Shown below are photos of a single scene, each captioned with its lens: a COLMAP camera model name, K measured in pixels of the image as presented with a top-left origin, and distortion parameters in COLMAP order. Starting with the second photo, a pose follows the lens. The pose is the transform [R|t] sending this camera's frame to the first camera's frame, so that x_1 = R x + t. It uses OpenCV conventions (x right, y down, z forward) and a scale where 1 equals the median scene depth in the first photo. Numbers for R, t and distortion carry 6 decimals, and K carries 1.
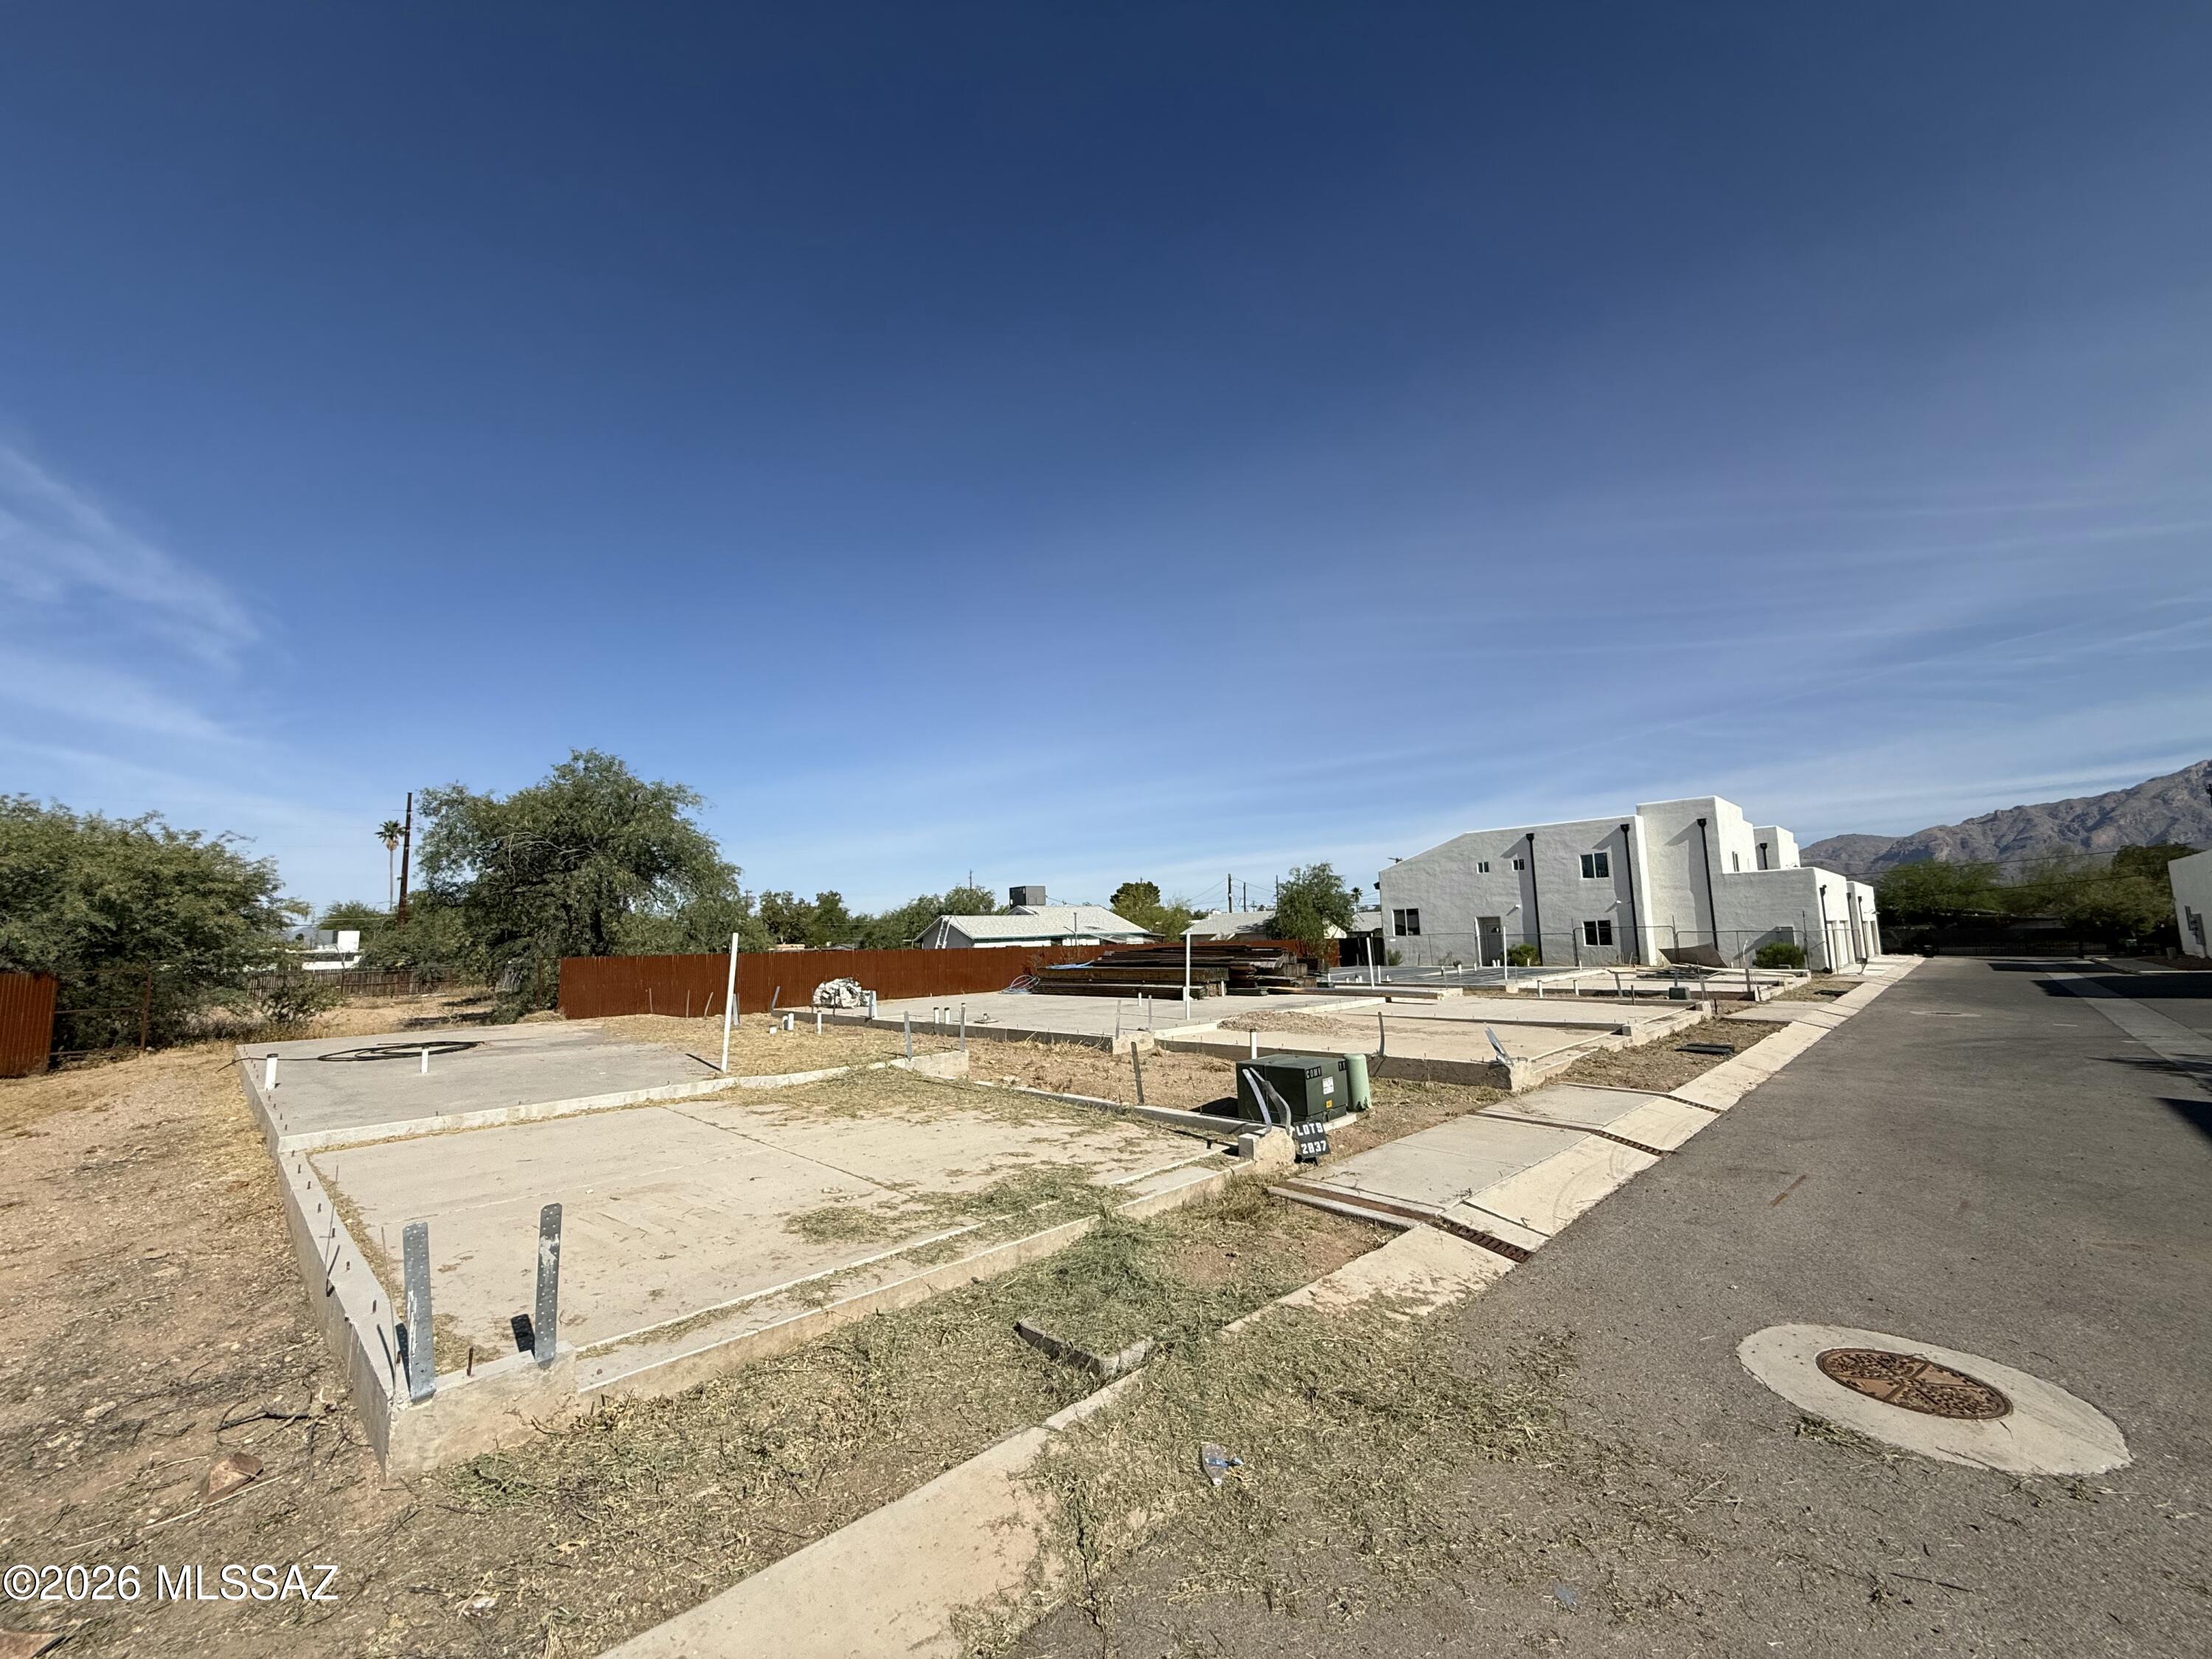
lens RADIAL K [[880.3, 0, 1106.0], [0, 880.3, 829.5], [0, 0, 1]] dist [0.000008, 0.000416]
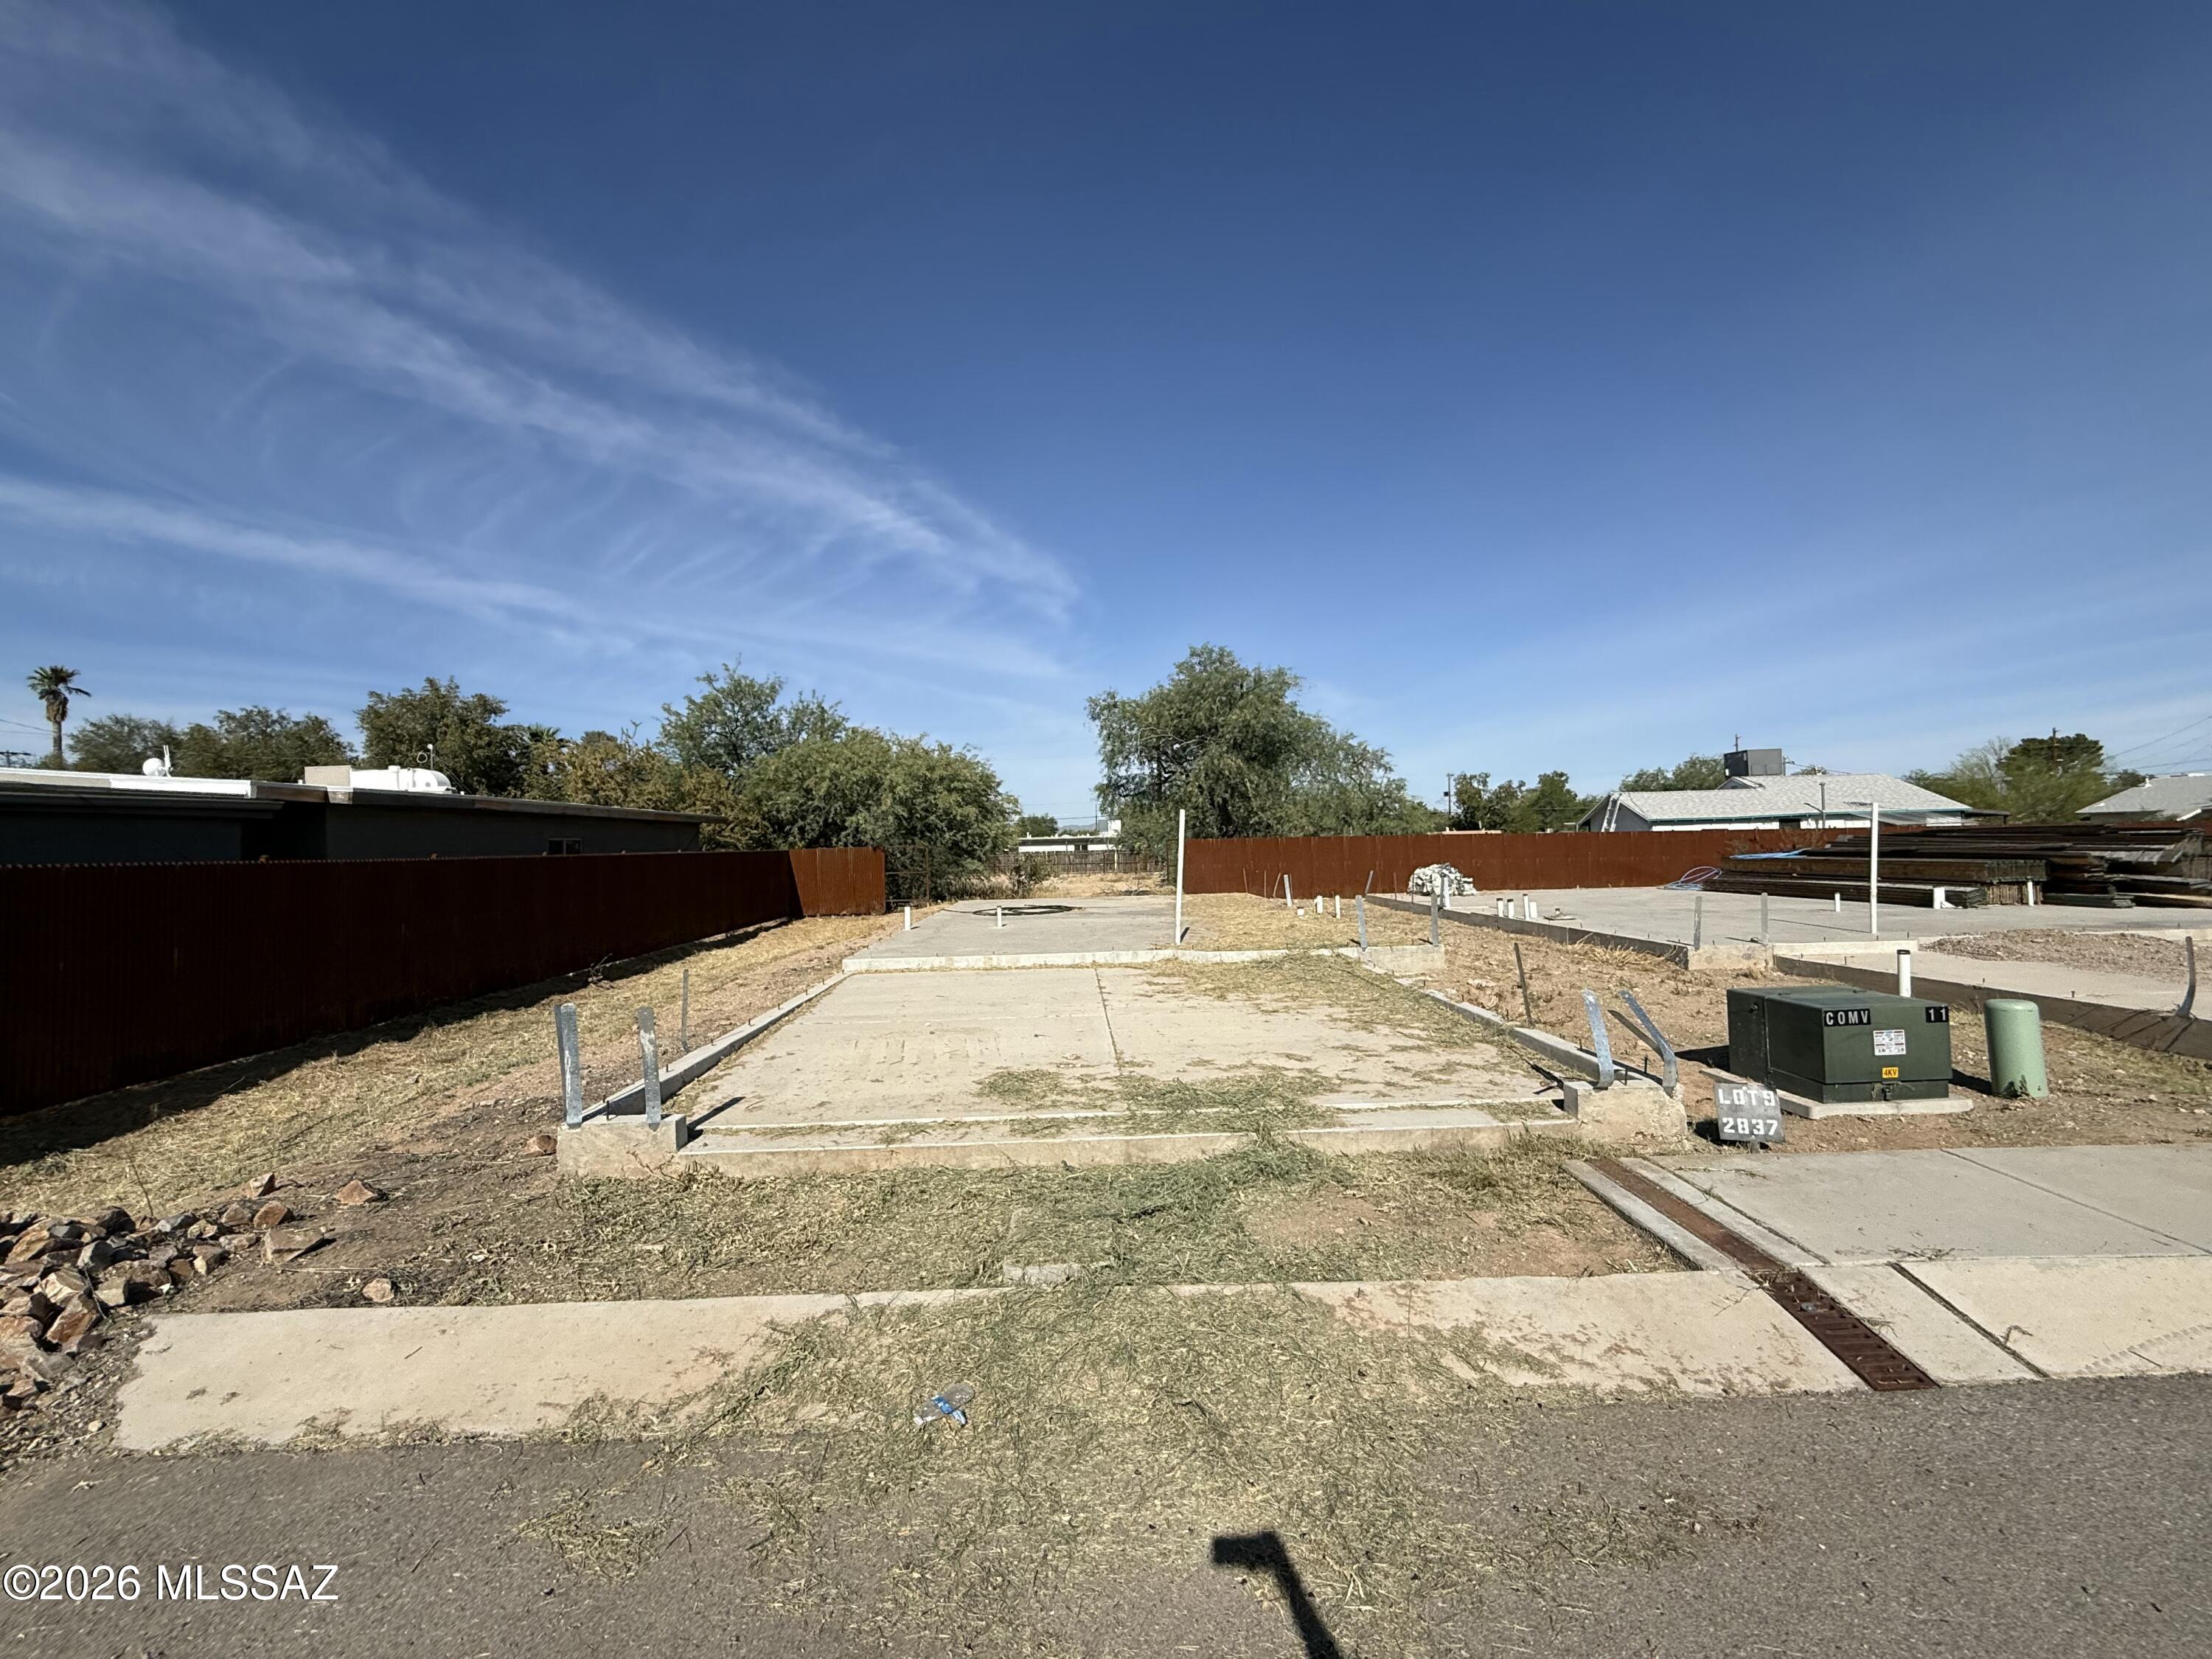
lens RADIAL K [[952.8, 0, 1106.0], [0, 952.8, 829.5], [0, 0, 1]] dist [0.001379, -0.000251]
pose [[0.727449, -0.003242, -0.686154, 0.120328], [0.090090, 0.991783, 0.090826, 0.015780], [0.680221, -0.127887, 0.721764, 0.073440]]
